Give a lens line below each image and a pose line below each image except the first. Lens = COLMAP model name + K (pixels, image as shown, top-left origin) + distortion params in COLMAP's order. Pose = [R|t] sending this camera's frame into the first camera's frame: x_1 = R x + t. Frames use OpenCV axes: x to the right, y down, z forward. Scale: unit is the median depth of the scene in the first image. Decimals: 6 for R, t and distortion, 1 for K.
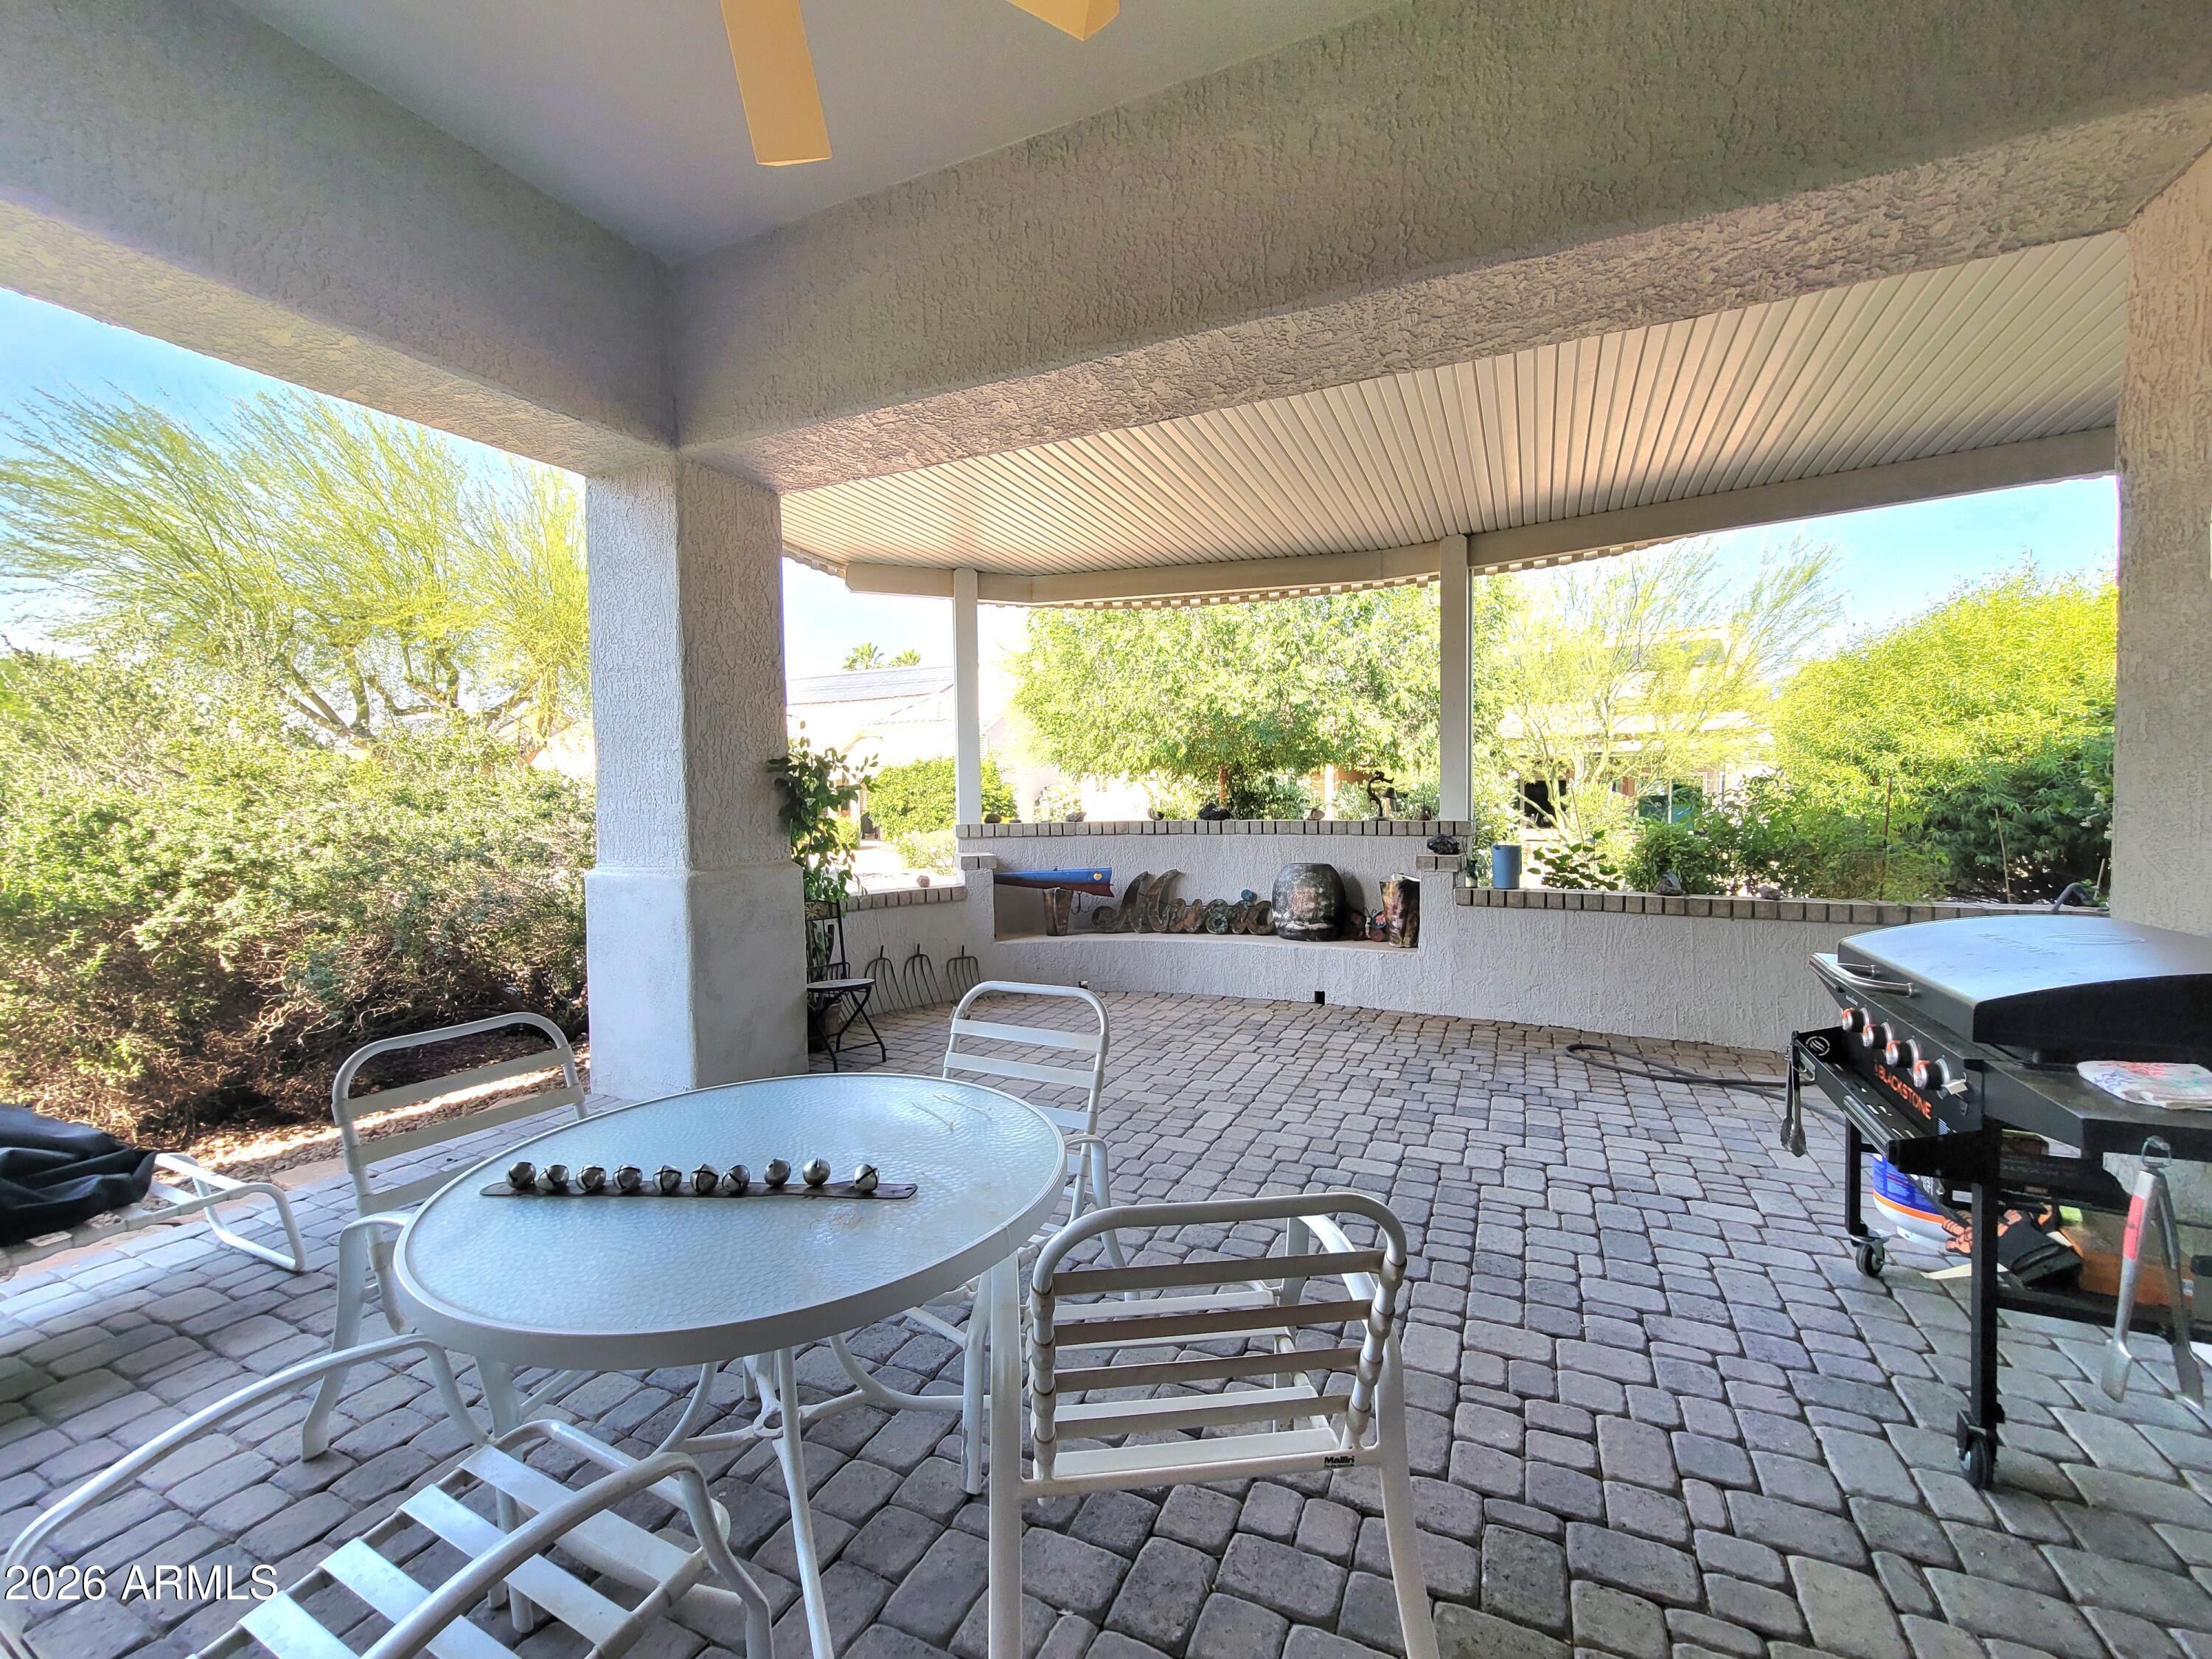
lens RADIAL K [[899.5, 0, 1106.0], [0, 899.5, 829.5], [0, 0, 1]] dist [-0.001056, -0.000127]
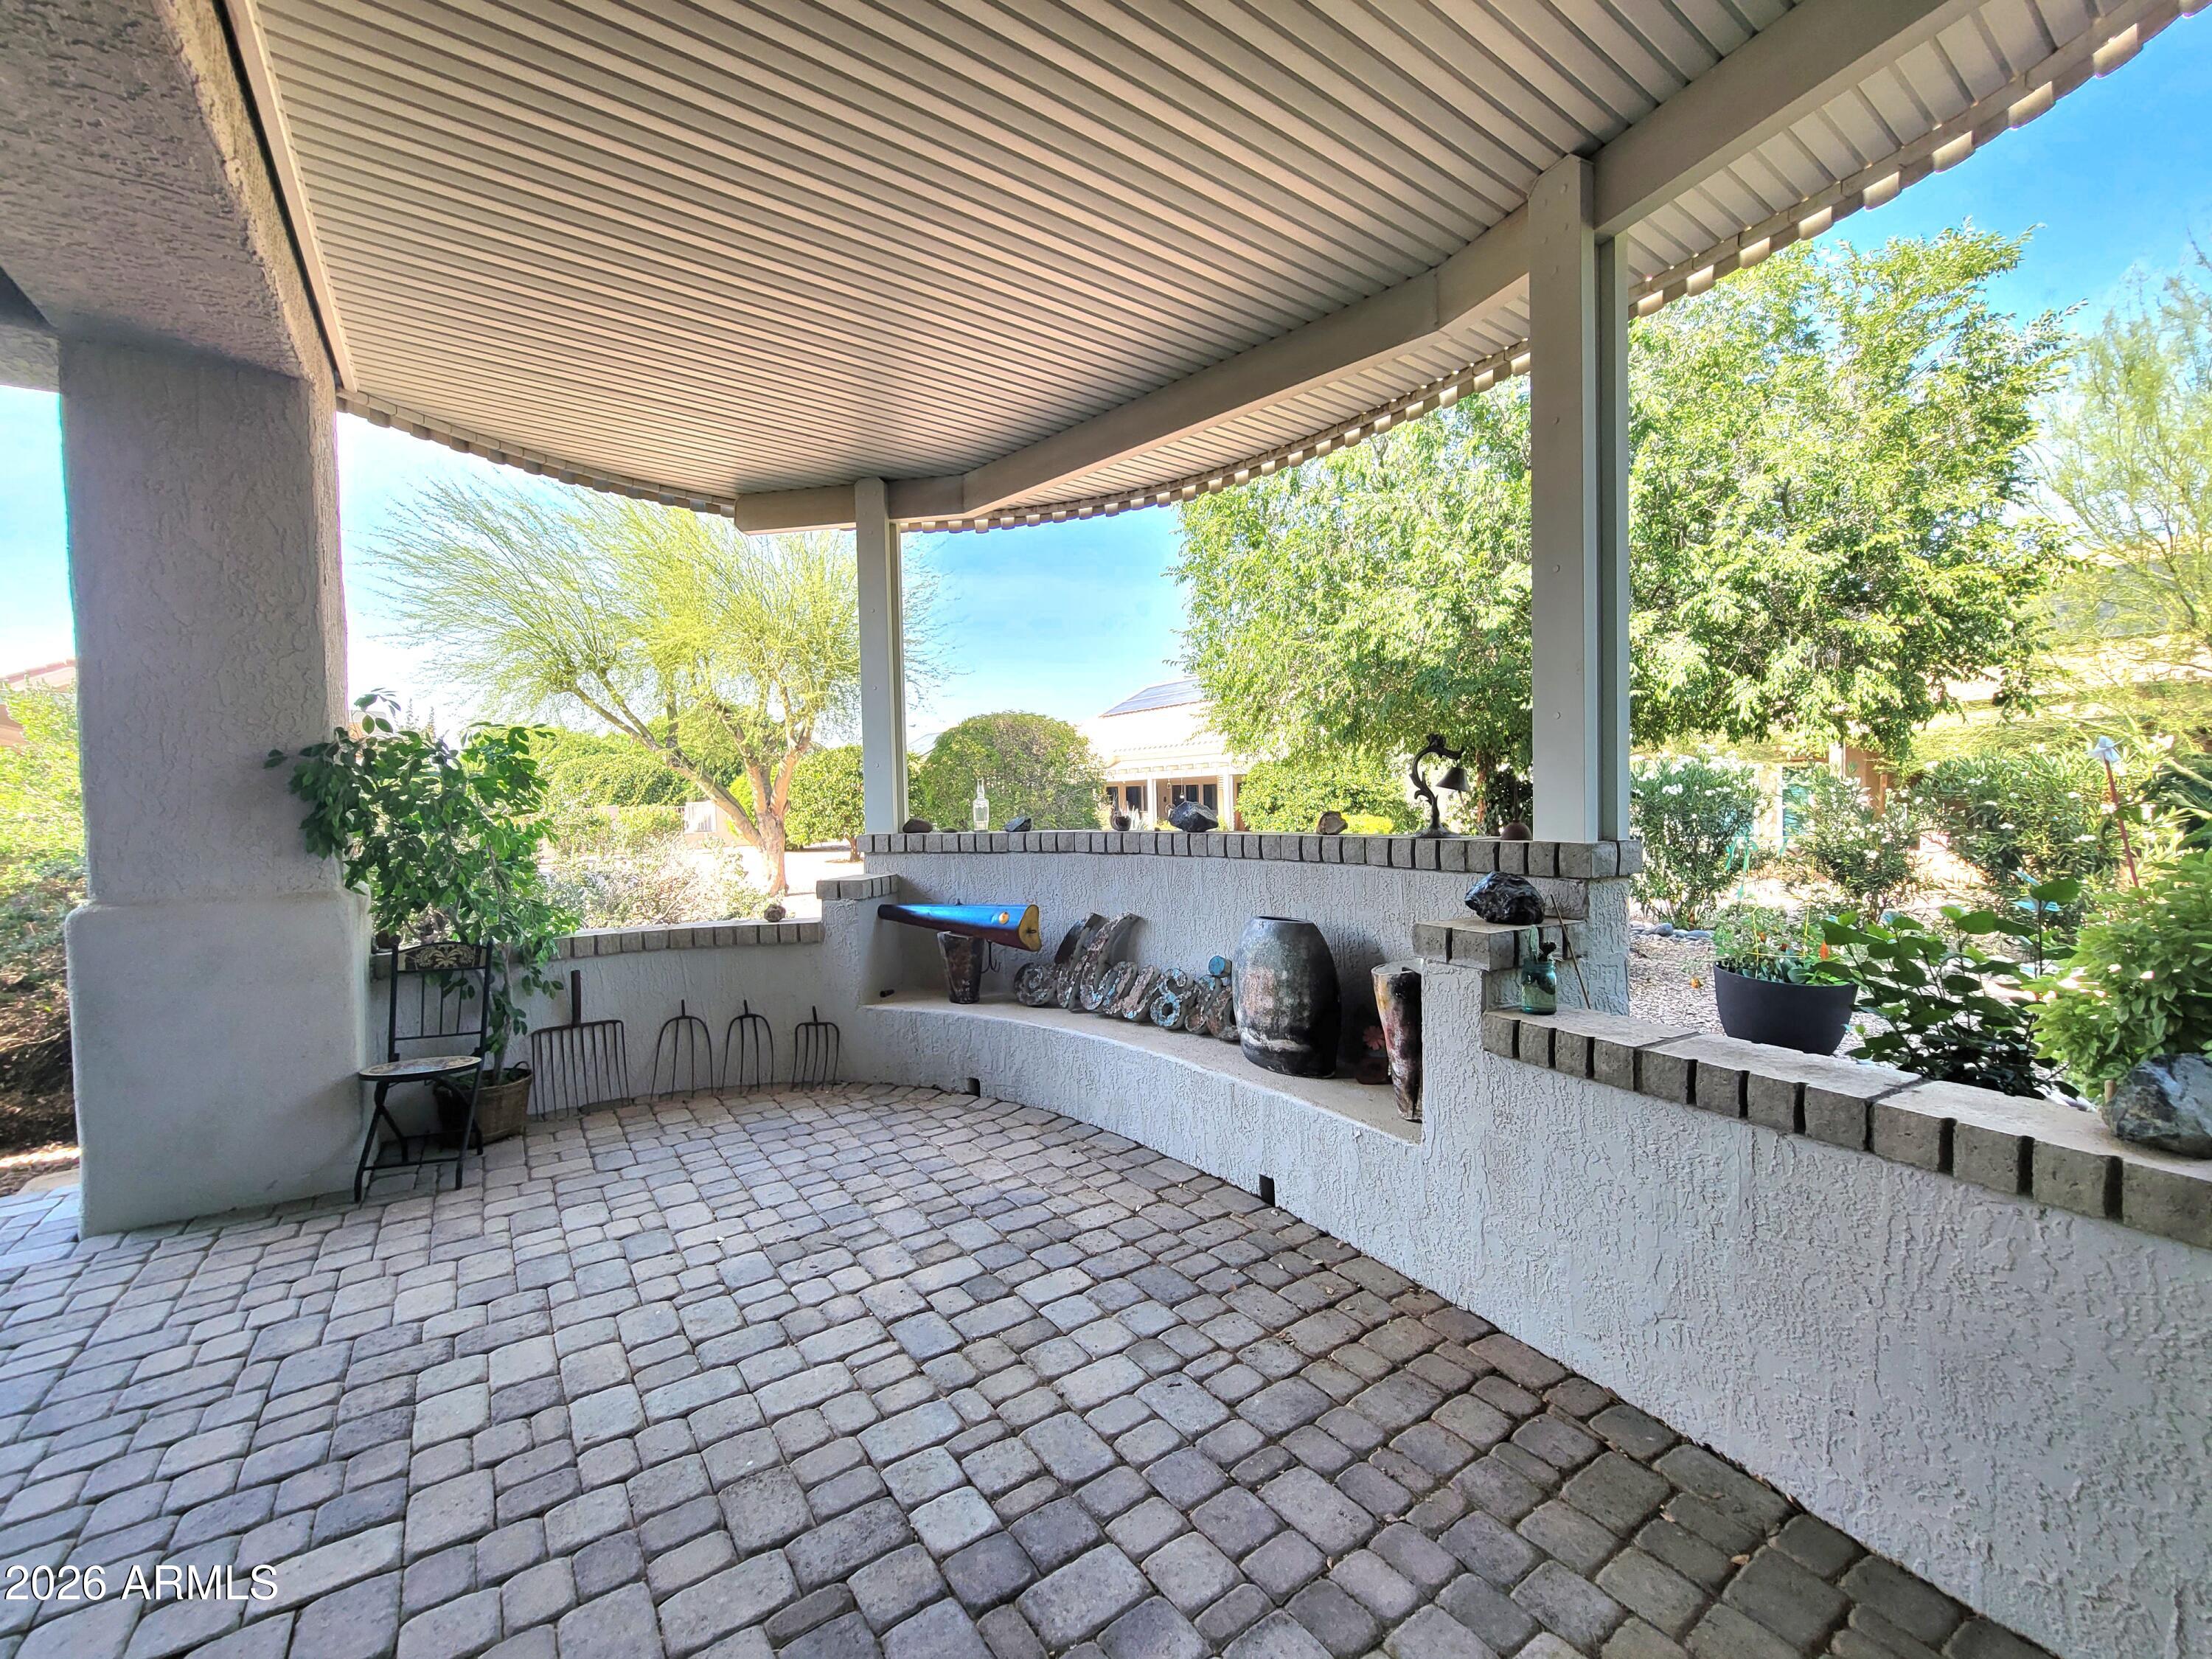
lens RADIAL K [[903.4, 0, 1112.4], [0, 903.4, 824.4], [0, 0, 1]] dist [-0.001996, -0.000195]
pose [[0.868619, 0.006204, -0.495442, 0.394977], [-0.006952, 0.999976, 0.000333, -0.016068], [0.495432, 0.003155, 0.868641, 0.497876]]
